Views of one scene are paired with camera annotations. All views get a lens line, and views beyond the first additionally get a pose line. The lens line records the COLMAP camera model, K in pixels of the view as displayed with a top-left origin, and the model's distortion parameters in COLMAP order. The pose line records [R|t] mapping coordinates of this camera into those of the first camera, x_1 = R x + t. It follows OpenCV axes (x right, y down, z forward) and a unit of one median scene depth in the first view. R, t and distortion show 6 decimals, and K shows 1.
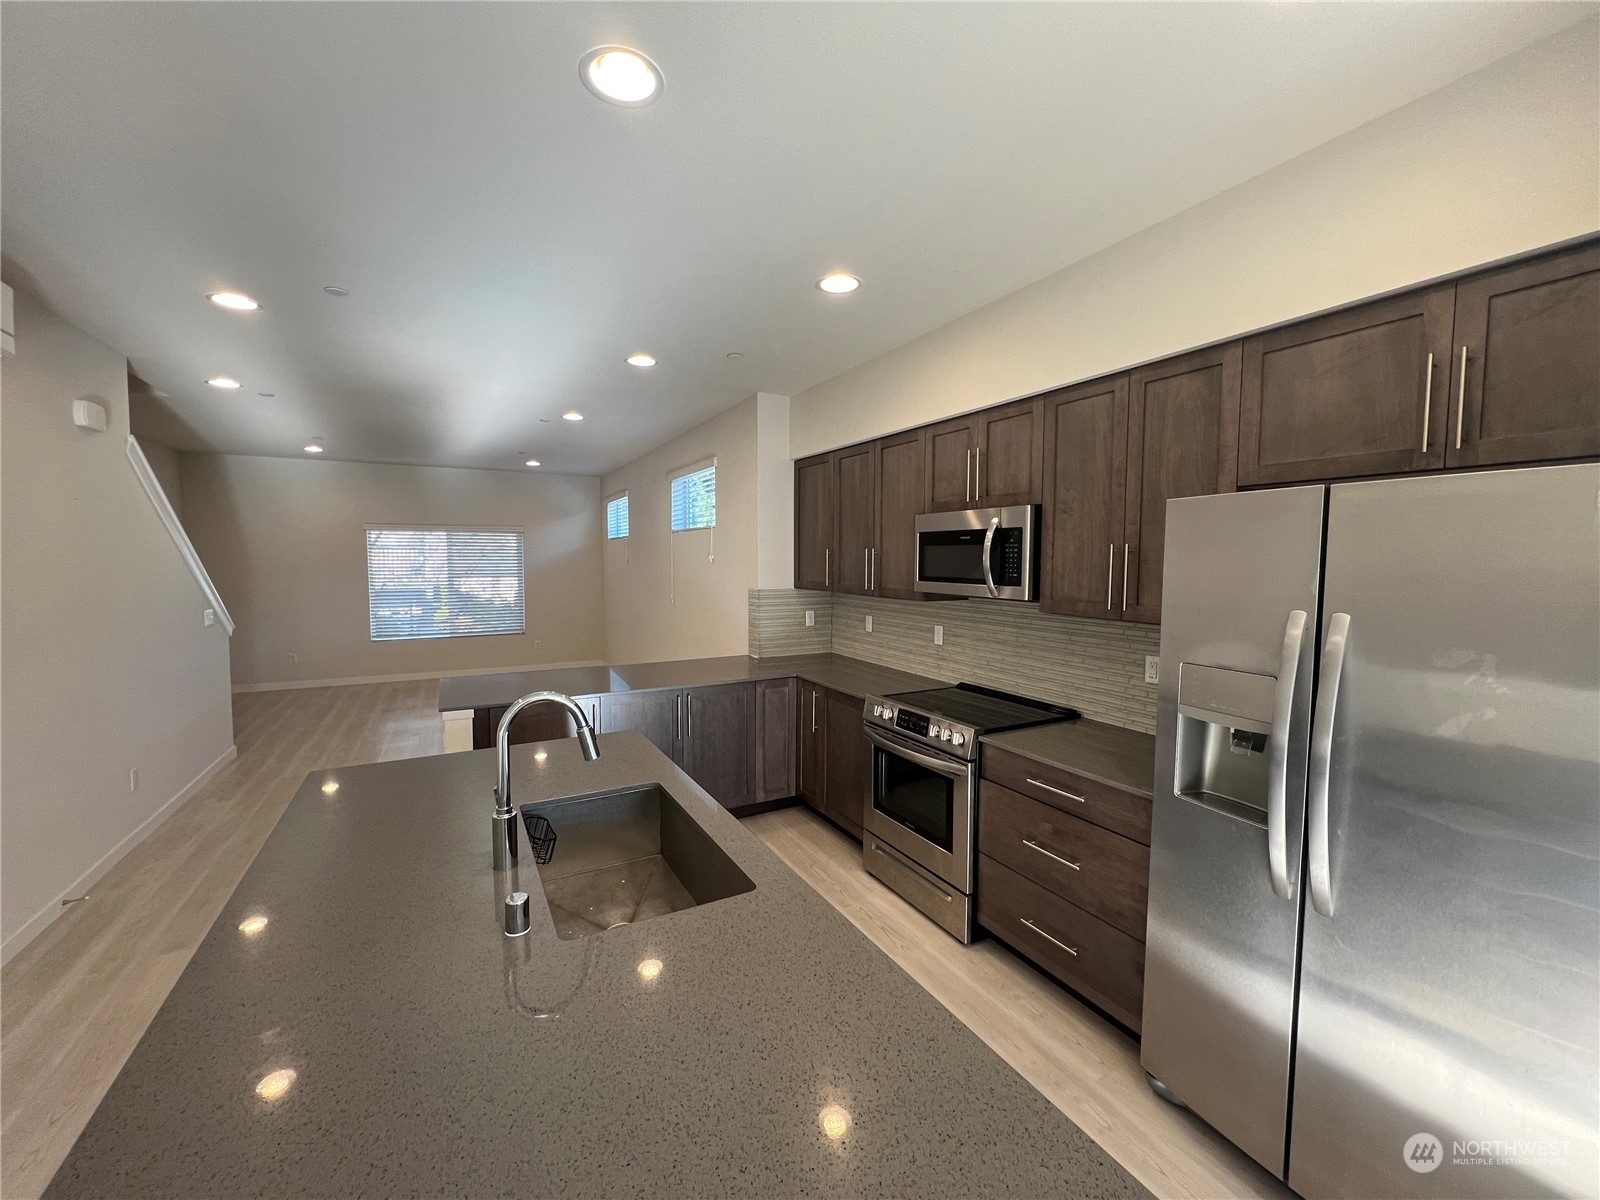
lens RADIAL K [[645.7, 0, 794.5], [0, 645.7, 596.6], [0, 0, 1]] dist [-0.002414, -0.000277]
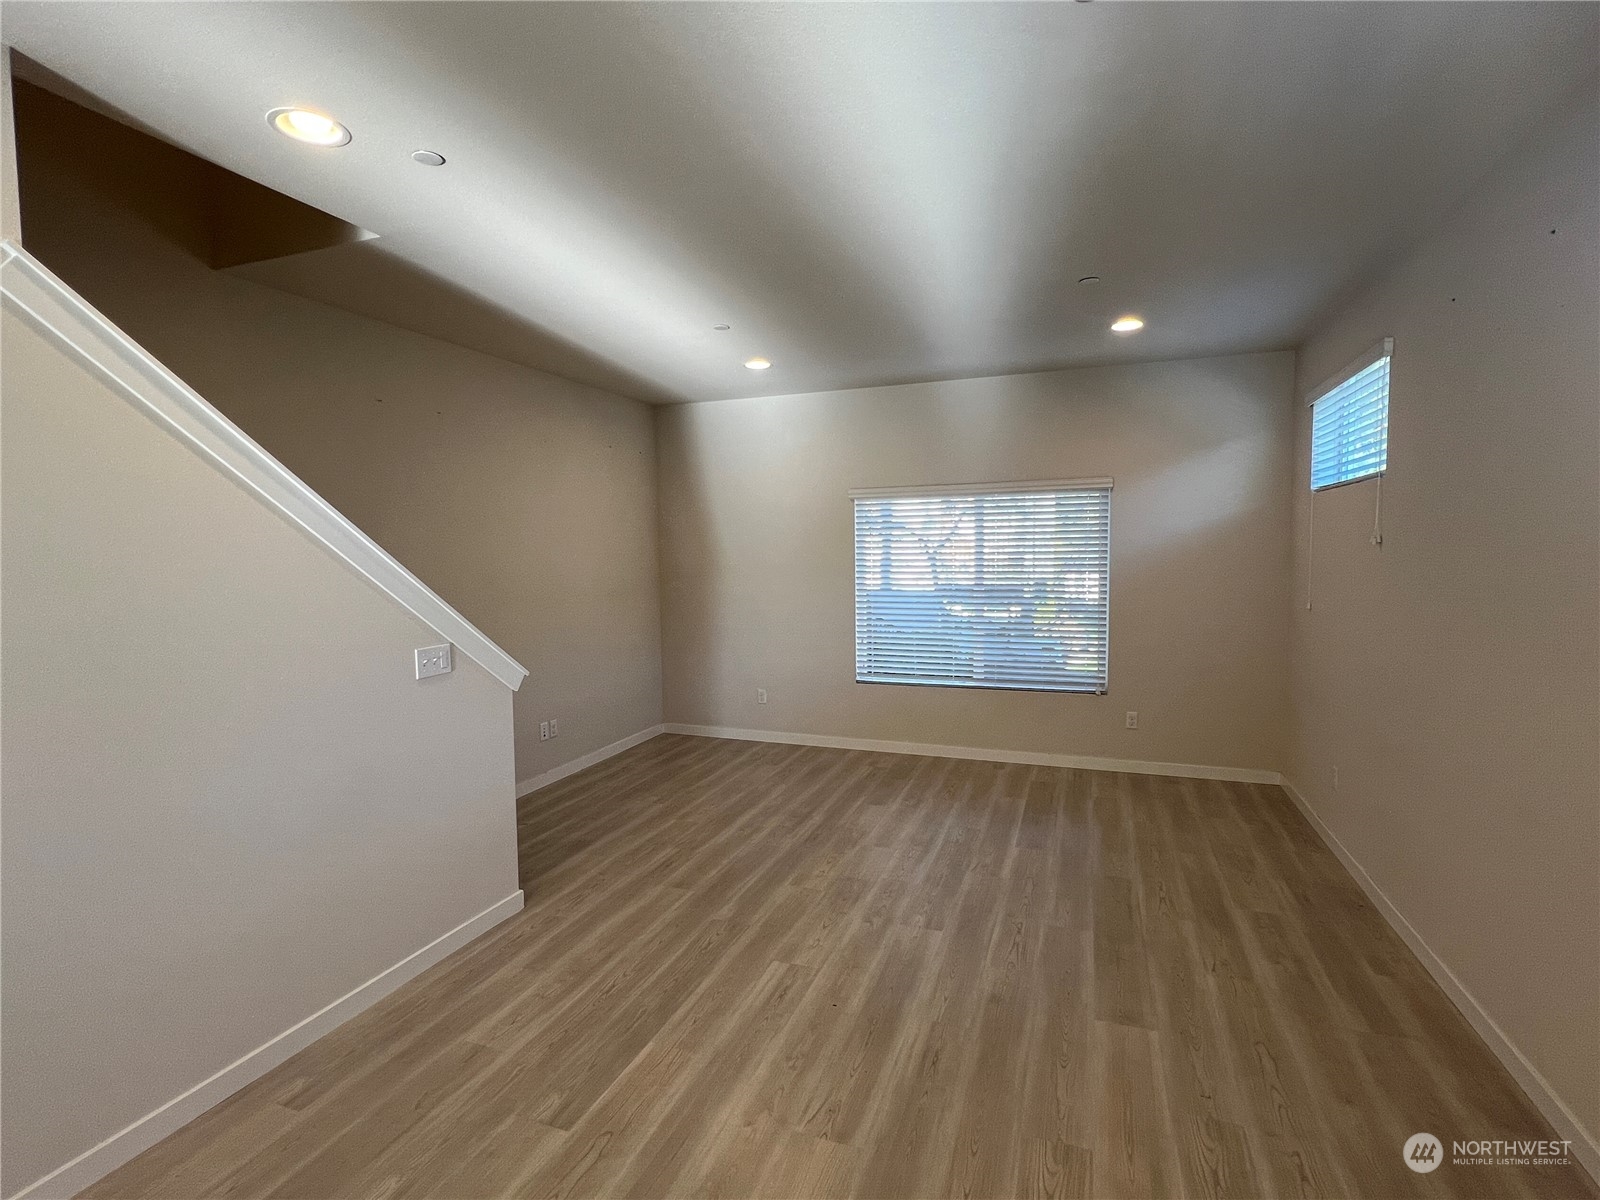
lens RADIAL K [[751.6, 0, 801.5], [0, 751.6, 603.6], [0, 0, 1]] dist [-0.002423, -0.000157]
pose [[0.653593, 0.049128, -0.755250, -0.179430], [-0.029826, 0.998788, 0.039158, -0.036405], [0.756259, -0.003068, 0.654266, 0.579943]]
